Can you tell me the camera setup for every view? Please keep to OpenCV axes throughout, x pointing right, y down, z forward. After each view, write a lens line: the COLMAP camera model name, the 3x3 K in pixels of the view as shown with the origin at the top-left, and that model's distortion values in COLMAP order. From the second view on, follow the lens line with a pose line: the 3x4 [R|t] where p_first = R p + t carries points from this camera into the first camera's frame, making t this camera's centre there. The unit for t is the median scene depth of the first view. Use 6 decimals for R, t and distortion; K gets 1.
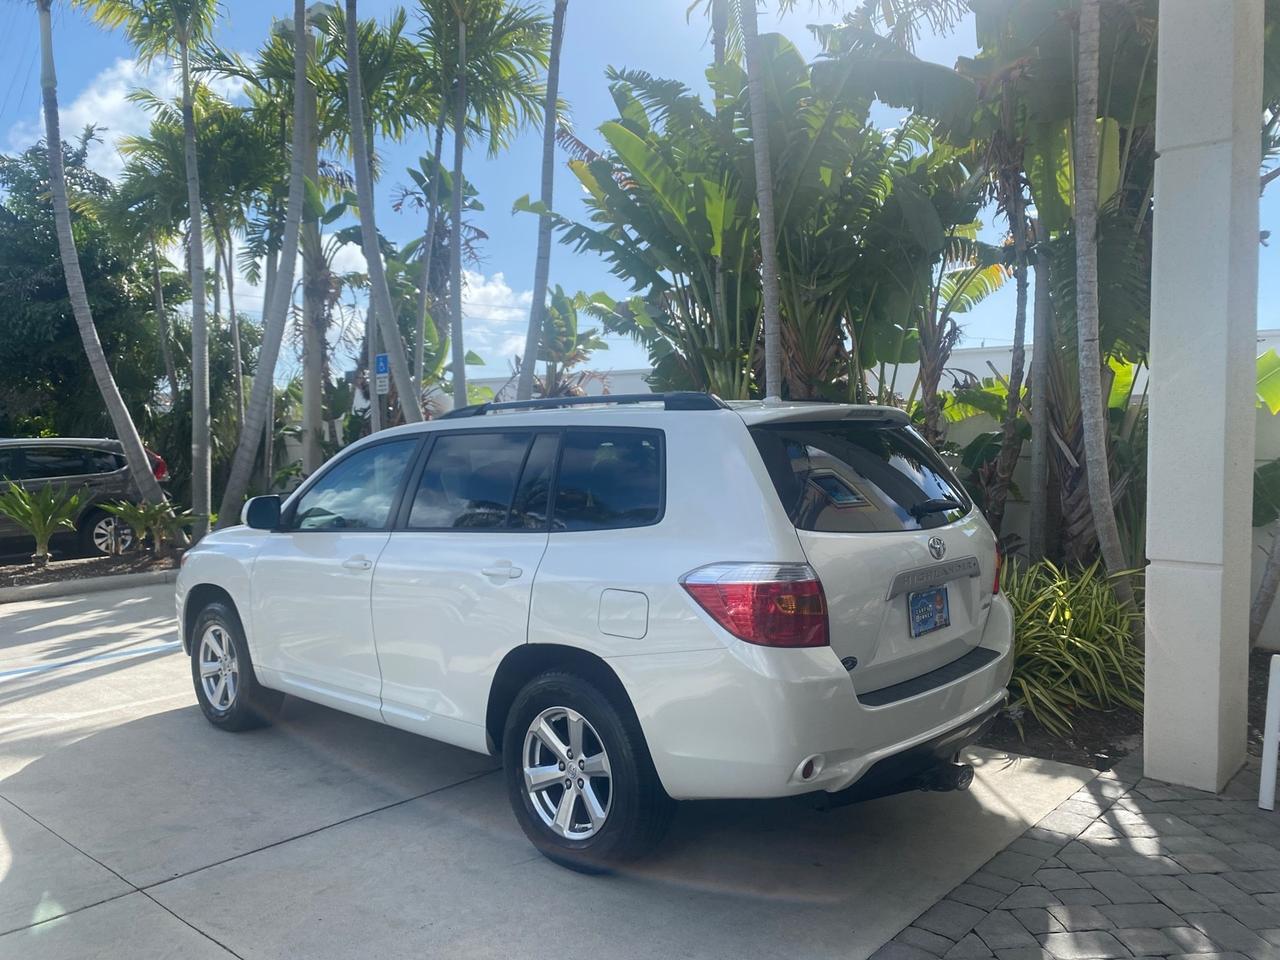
lens RADIAL K [[982.3, 0, 647.0], [0, 982.3, 476.2], [0, 0, 1]] dist [0.024481, -0.030723]
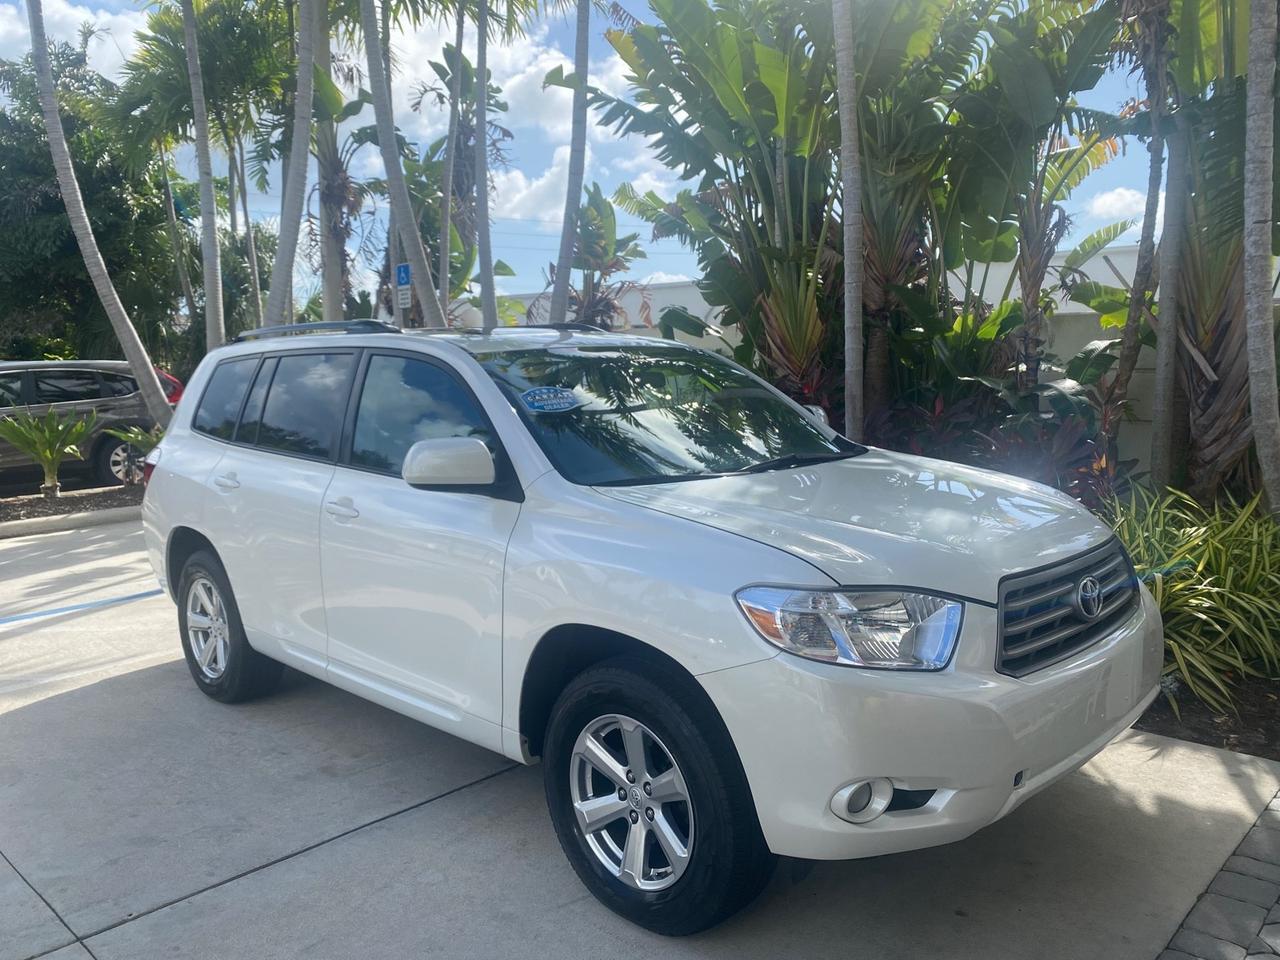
lens RADIAL K [[982.3, 0, 643.1], [0, 982.3, 472.1], [0, 0, 1]] dist [0.024481, -0.030723]
pose [[0.999179, -0.006267, -0.040037, -0.022851], [0.009400, 0.996865, 0.078559, -0.002574], [0.039419, -0.078871, 0.996105, 0.163152]]
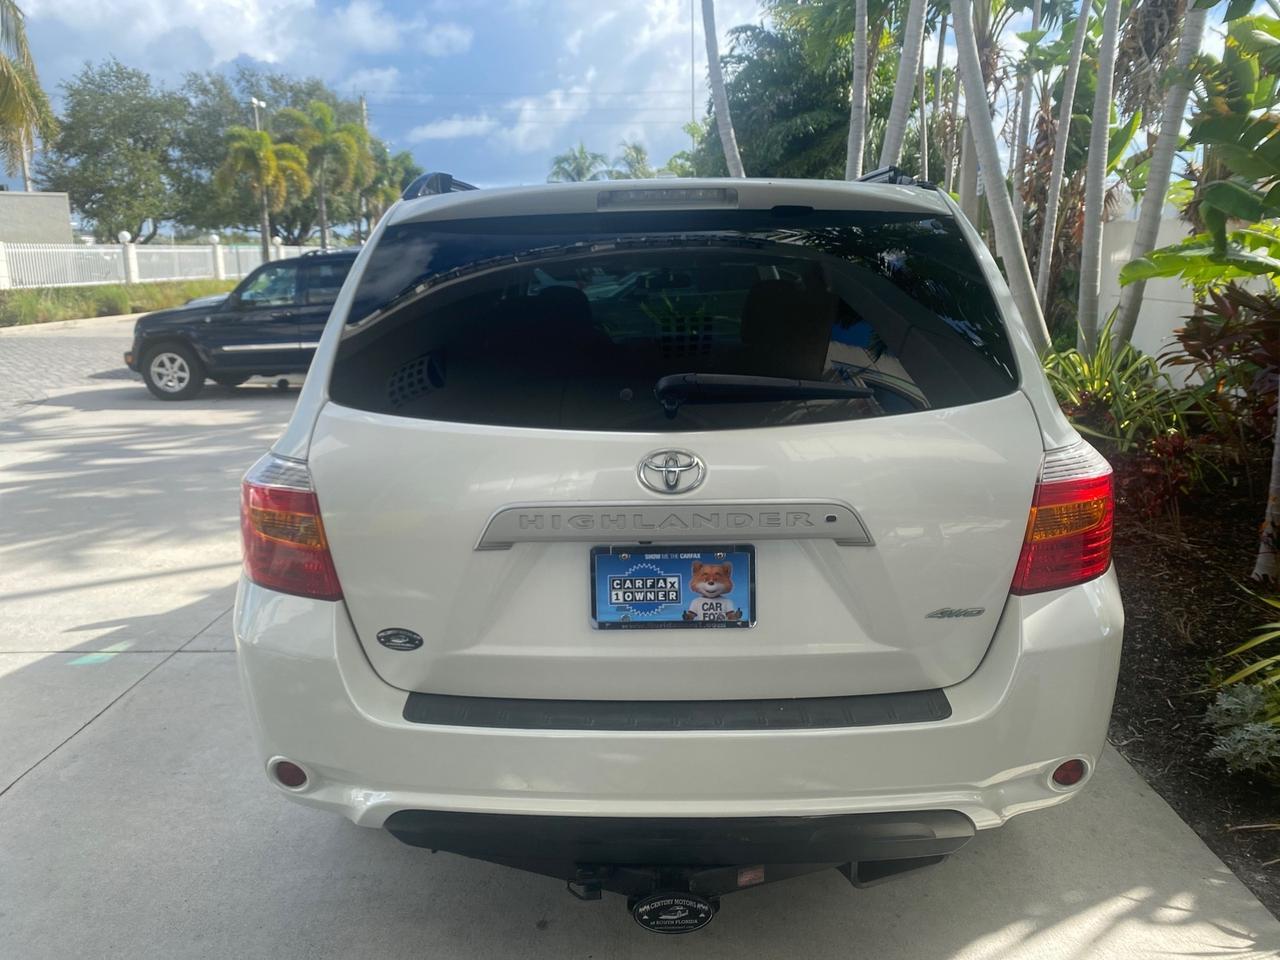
lens RADIAL K [[982.3, 0, 646.0], [0, 982.3, 484.1], [0, 0, 1]] dist [0.024481, -0.030723]
pose [[0.653792, 0.166058, -0.738228, 0.397630], [-0.021811, 0.979353, 0.200980, -0.010813], [0.756360, -0.115297, 0.643915, 0.413062]]
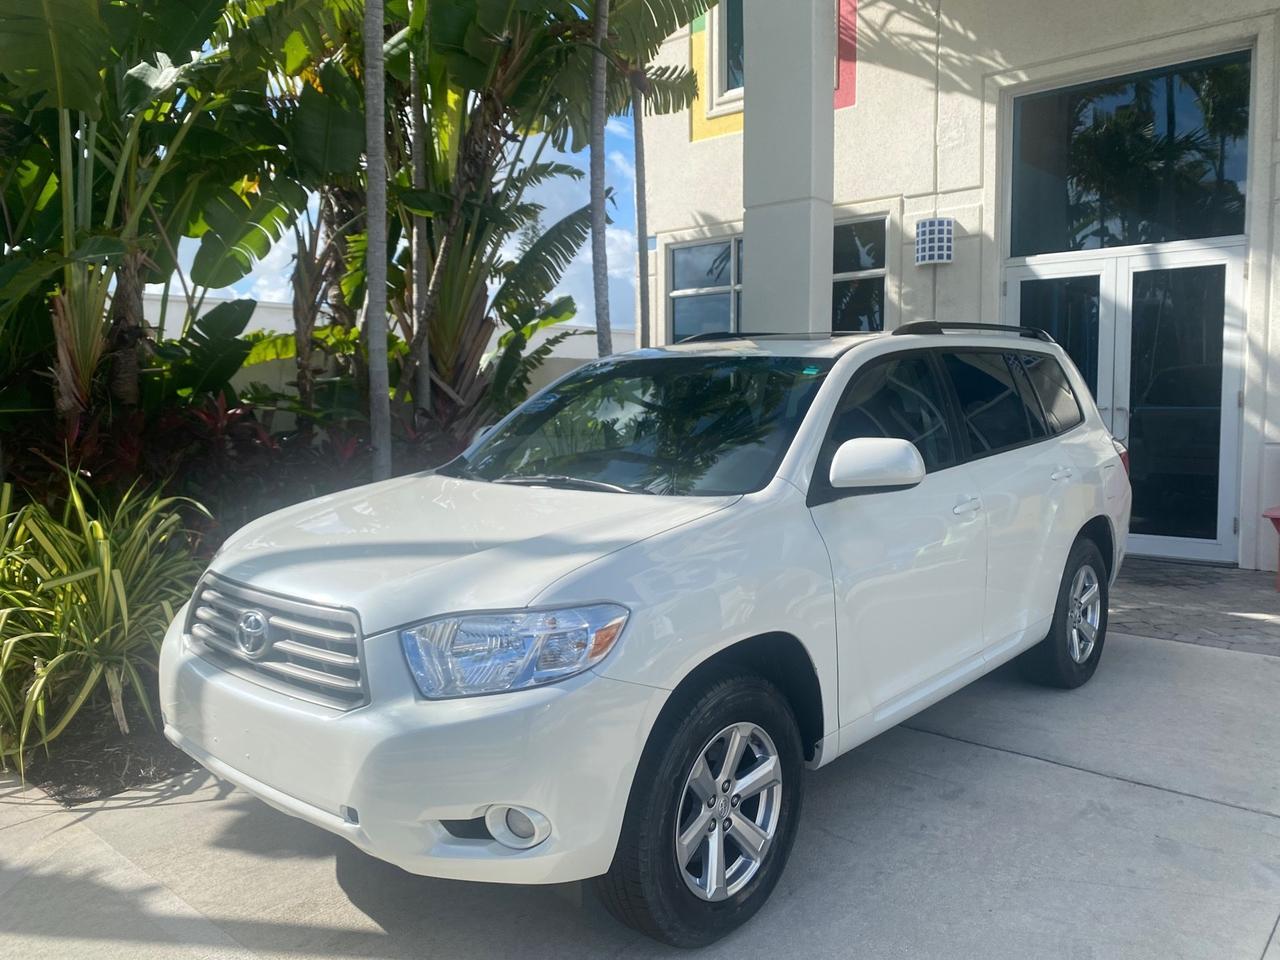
lens RADIAL K [[982.3, 0, 648.0], [0, 982.3, 482.2], [0, 0, 1]] dist [0.024481, -0.030723]
pose [[-0.010214, -0.083810, 0.996429, -0.843549], [0.046756, 0.995351, 0.084198, -0.008090], [-0.998854, 0.047449, -0.006248, 0.969088]]
